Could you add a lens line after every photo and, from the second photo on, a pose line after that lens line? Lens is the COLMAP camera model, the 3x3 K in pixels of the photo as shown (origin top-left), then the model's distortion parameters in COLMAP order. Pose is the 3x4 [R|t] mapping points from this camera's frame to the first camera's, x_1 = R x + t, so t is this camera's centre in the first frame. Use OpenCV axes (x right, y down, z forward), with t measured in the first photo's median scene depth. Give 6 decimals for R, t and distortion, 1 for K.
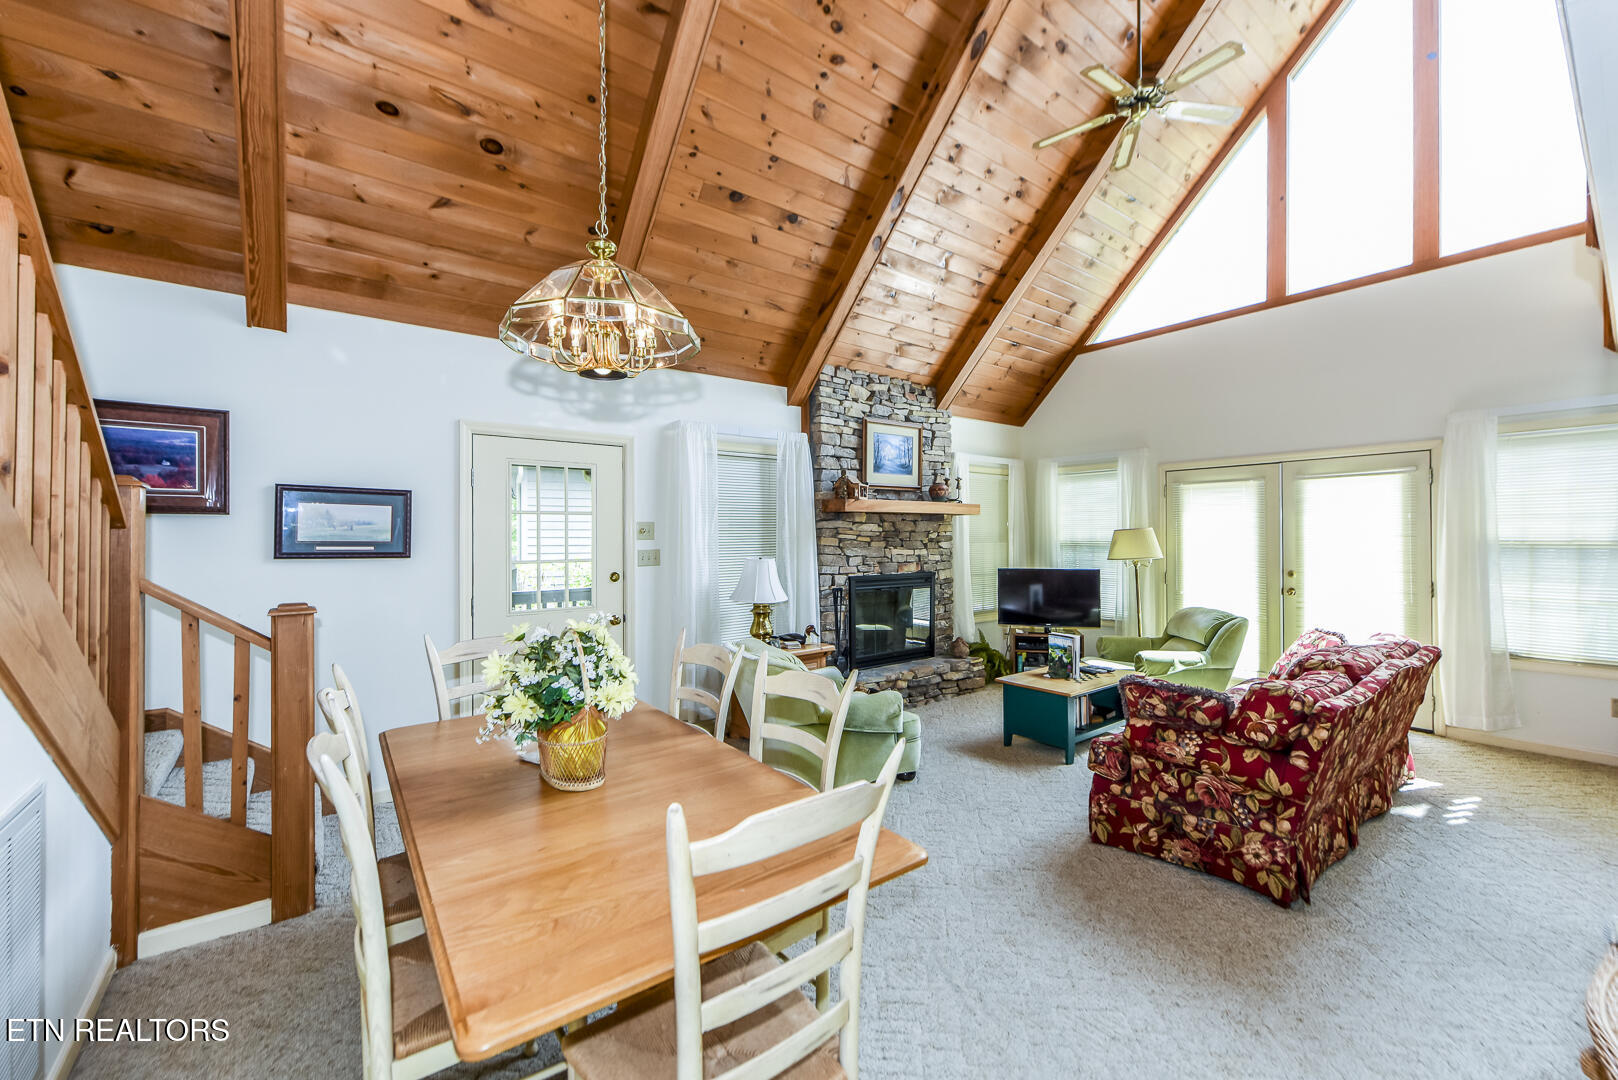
lens RADIAL K [[637.7, 0, 813.0], [0, 637.7, 531.2], [0, 0, 1]] dist [0.000681, -0.000052]
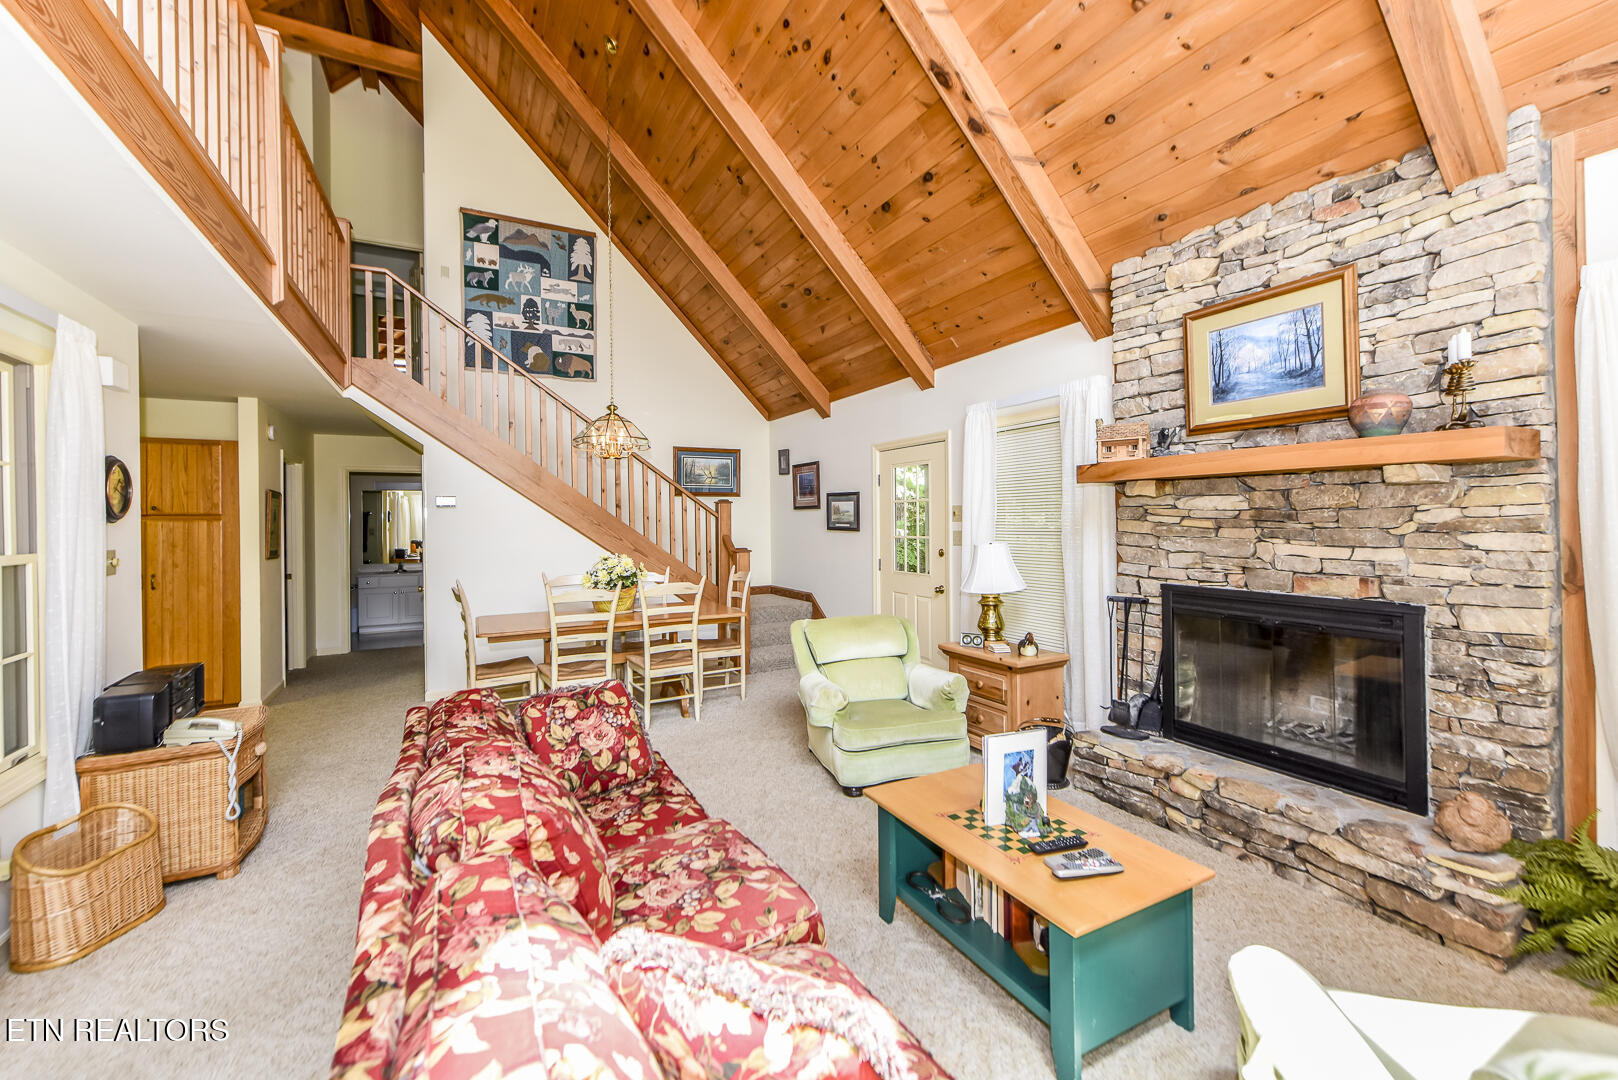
lens RADIAL K [[658.5, 0, 804.7], [0, 658.5, 514.4], [0, 0, 1]] dist [-0.000542, -0.000922]
pose [[-0.165504, 0.001902, -0.986207, 0.730380], [0.022034, 0.999756, -0.001770, -0.002357], [0.985963, -0.022023, -0.165505, 0.752366]]
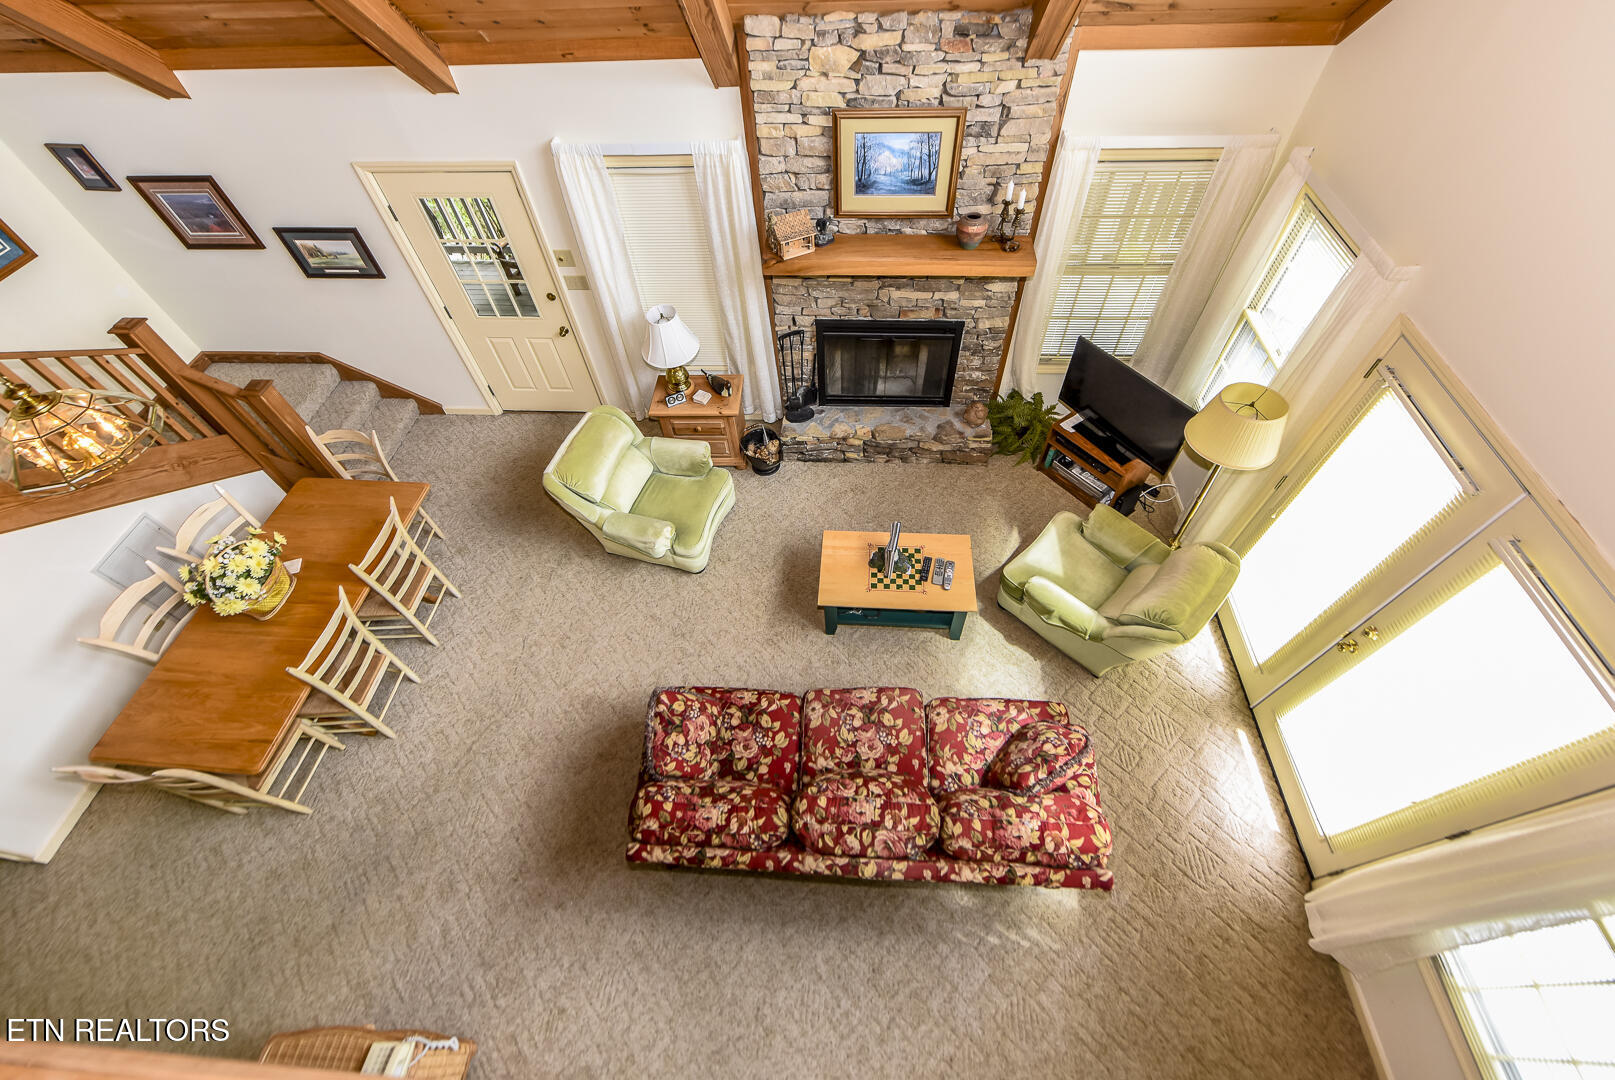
lens RADIAL K [[645.3, 0, 819.8], [0, 645.3, 508.5], [0, 0, 1]] dist [-0.000289, -0.000493]
pose [[0.755326, 0.498156, -0.425821, 0.539088], [0.034716, 0.618435, 0.785069, -0.436581], [0.654430, -0.607765, 0.449826, 0.461600]]
